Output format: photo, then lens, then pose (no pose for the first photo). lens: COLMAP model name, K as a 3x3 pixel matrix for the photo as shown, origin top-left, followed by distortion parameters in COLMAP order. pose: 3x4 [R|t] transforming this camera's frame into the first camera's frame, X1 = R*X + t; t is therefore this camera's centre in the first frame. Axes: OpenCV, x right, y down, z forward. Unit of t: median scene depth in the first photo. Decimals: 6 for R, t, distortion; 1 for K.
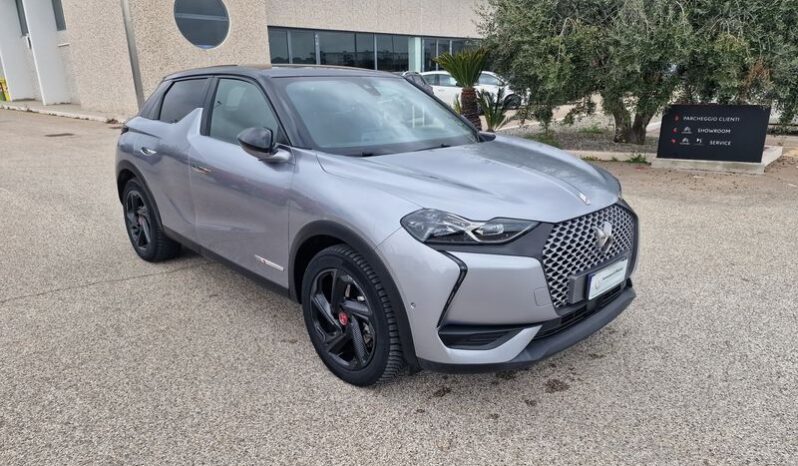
lens RADIAL K [[532.3, 0, 401.3], [0, 532.3, 238.2], [0, 0, 1]] dist [0.083065, -0.075918]
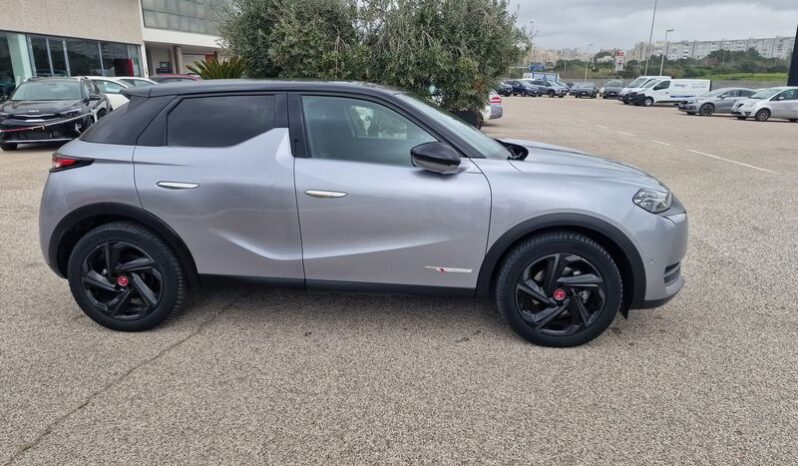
lens RADIAL K [[532.3, 0, 402.6], [0, 532.3, 227.1], [0, 0, 1]] dist [0.083065, -0.075918]
pose [[0.758090, -0.162930, 0.631469, -0.814496], [0.182547, 0.982596, 0.034376, -0.075290], [-0.626079, 0.089213, 0.774639, 0.205166]]
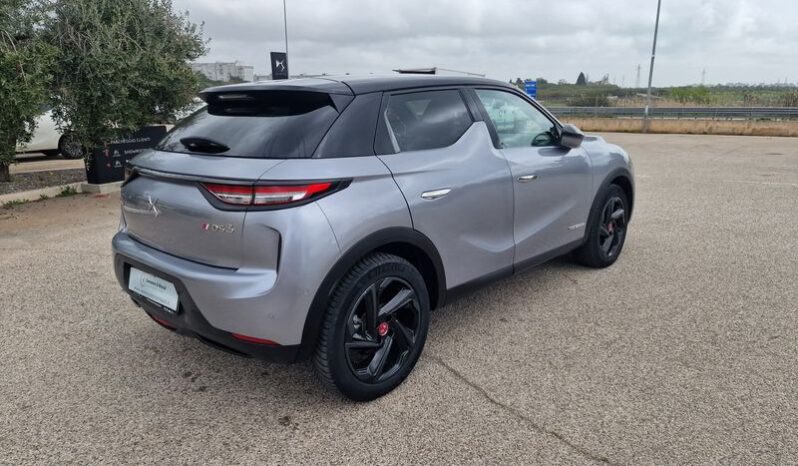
lens RADIAL K [[532.3, 0, 405.2], [0, 532.3, 235.9], [0, 0, 1]] dist [0.083065, -0.075918]
pose [[-0.048300, -0.242779, 0.968878, -1.278466], [0.307981, 0.919128, 0.245666, -0.325949], [-0.950166, 0.310261, 0.030377, 1.159548]]
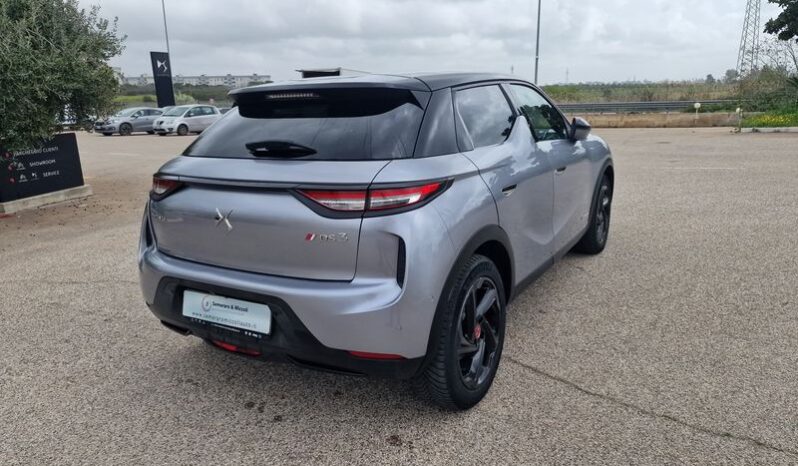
lens RADIAL K [[532.3, 0, 406.4], [0, 532.3, 227.0], [0, 0, 1]] dist [0.083065, -0.075918]
pose [[-0.252100, -0.217030, 0.943050, -1.212725], [0.316155, 0.902578, 0.292231, -0.398918], [-0.914599, 0.371822, -0.158925, 1.395688]]
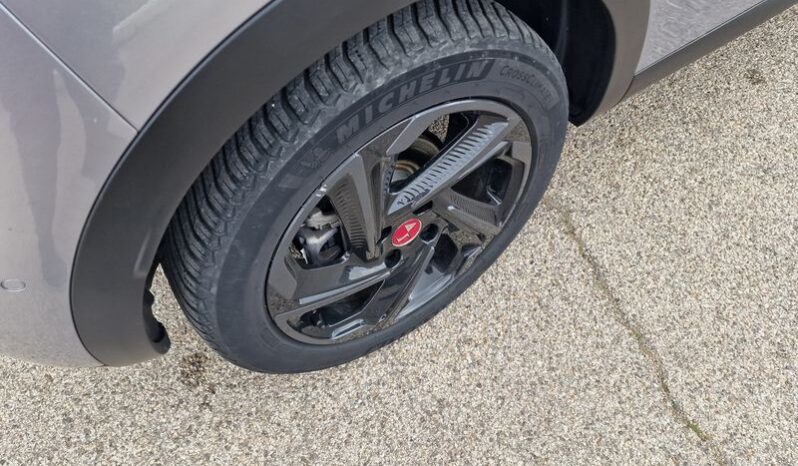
lens RADIAL K [[532.3, 0, 393.1], [0, 532.3, 224.1], [0, 0, 1]] dist [0.083065, -0.075918]
pose [[0.189512, -0.826458, 0.530144, -0.734855], [0.371694, 0.560131, 0.740336, -0.230960], [-0.908806, 0.056748, 0.413341, 1.150937]]
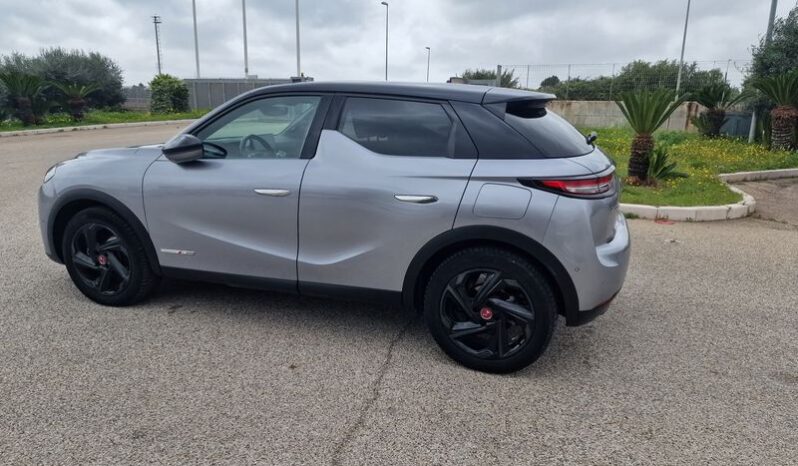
lens RADIAL K [[532.3, 0, 405.7], [0, 532.3, 231.7], [0, 0, 1]] dist [0.083065, -0.075918]
pose [[-0.893917, 0.094804, -0.438092, 0.202001], [-0.143909, 0.864931, 0.480816, -0.619055], [0.424503, 0.492855, -0.759534, 2.083606]]
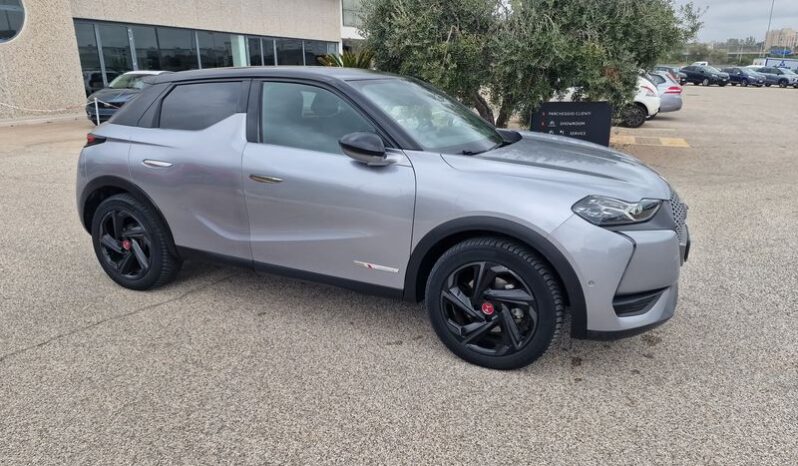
lens RADIAL K [[532.3, 0, 403.0], [0, 532.3, 227.6], [0, 0, 1]] dist [0.083065, -0.075918]
pose [[0.937180, -0.095021, 0.335655, -0.444892], [0.100812, 0.994905, 0.000173, -0.018299], [-0.333962, 0.033676, 0.941985, 0.043476]]
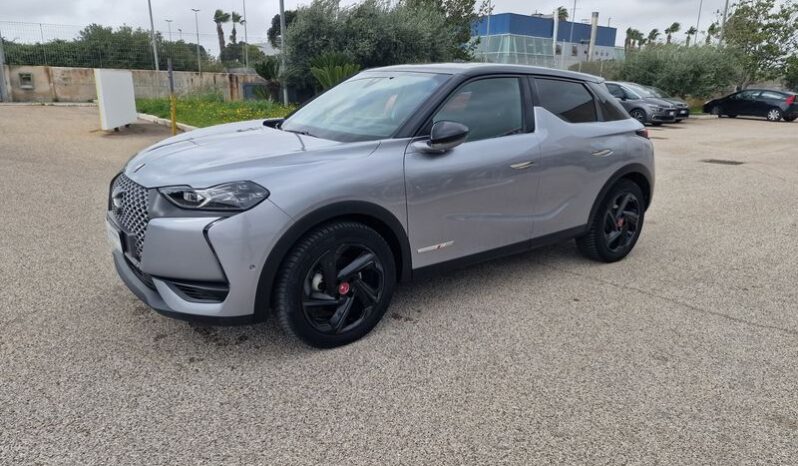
lens RADIAL K [[532.3, 0, 406.9], [0, 532.3, 231.2], [0, 0, 1]] dist [0.083065, -0.075918]
pose [[-0.124322, 0.268201, -0.955308, 1.007395], [-0.310102, 0.904048, 0.294166, -0.334943], [0.942540, 0.332814, -0.029223, 1.159037]]
